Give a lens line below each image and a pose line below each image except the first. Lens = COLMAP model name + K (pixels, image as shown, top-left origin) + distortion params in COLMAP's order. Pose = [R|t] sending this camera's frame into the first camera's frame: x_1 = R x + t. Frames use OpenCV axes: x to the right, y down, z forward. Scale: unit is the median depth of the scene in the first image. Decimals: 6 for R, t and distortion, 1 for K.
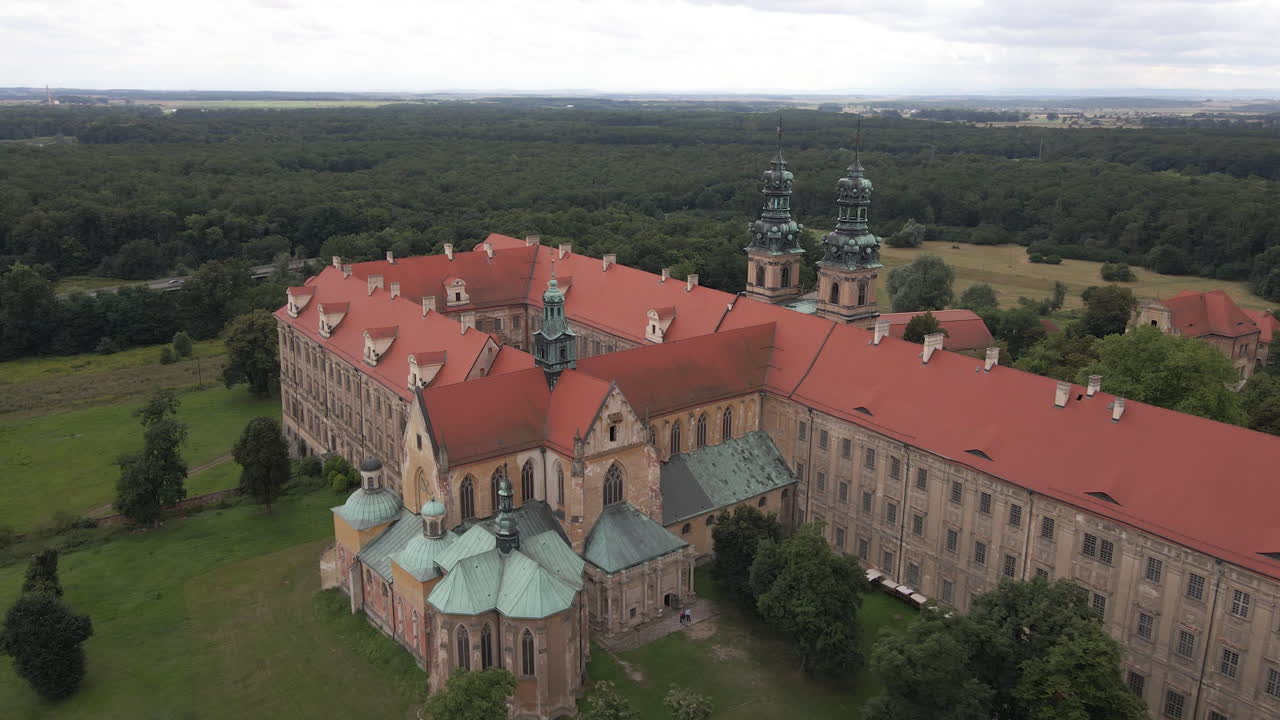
lens RADIAL K [[971.1, 0, 640.0], [0, 971.1, 360.0], [0, 0, 1]] dist [0.005395, -0.001167]
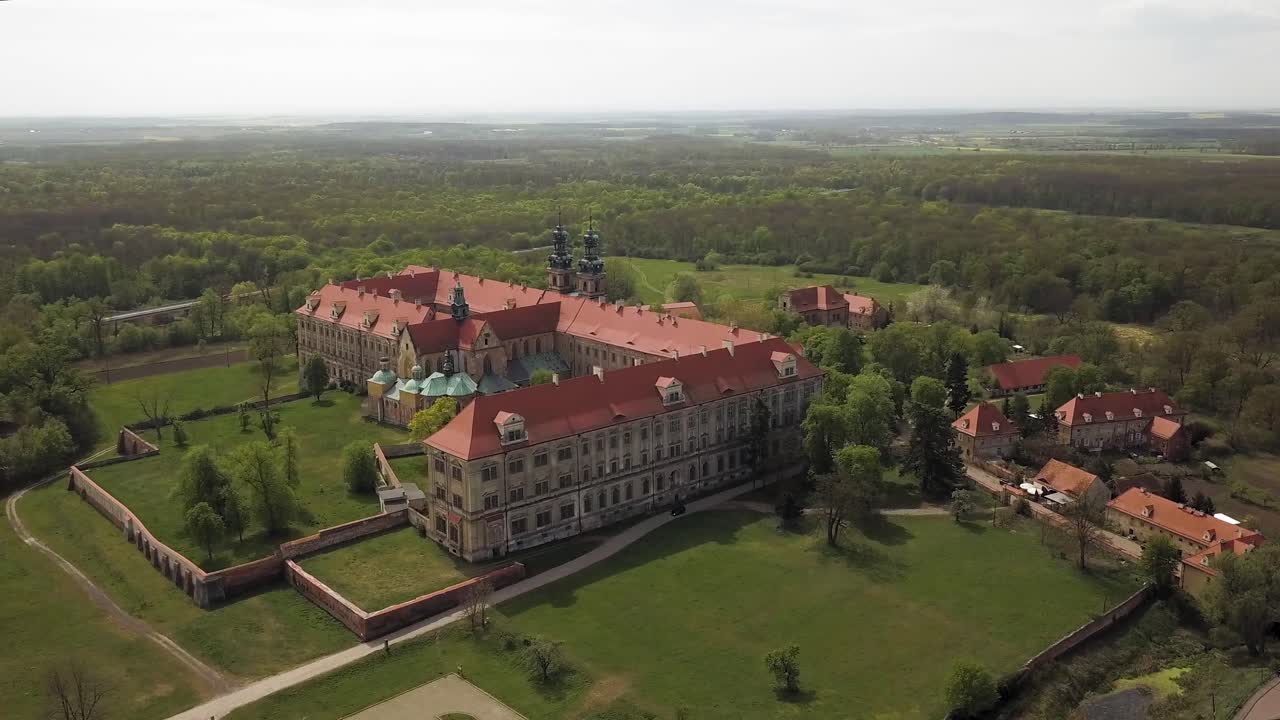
lens RADIAL K [[1023.3, 0, 640.0], [0, 1023.3, 360.0], [0, 0, 1]] dist [0.090226, 0.000280]
pose [[0.991988, -0.036788, 0.120861, 0.042868], [0.041339, 0.998519, -0.035365, 0.227637], [-0.119381, 0.040078, 0.992039, -1.618799]]
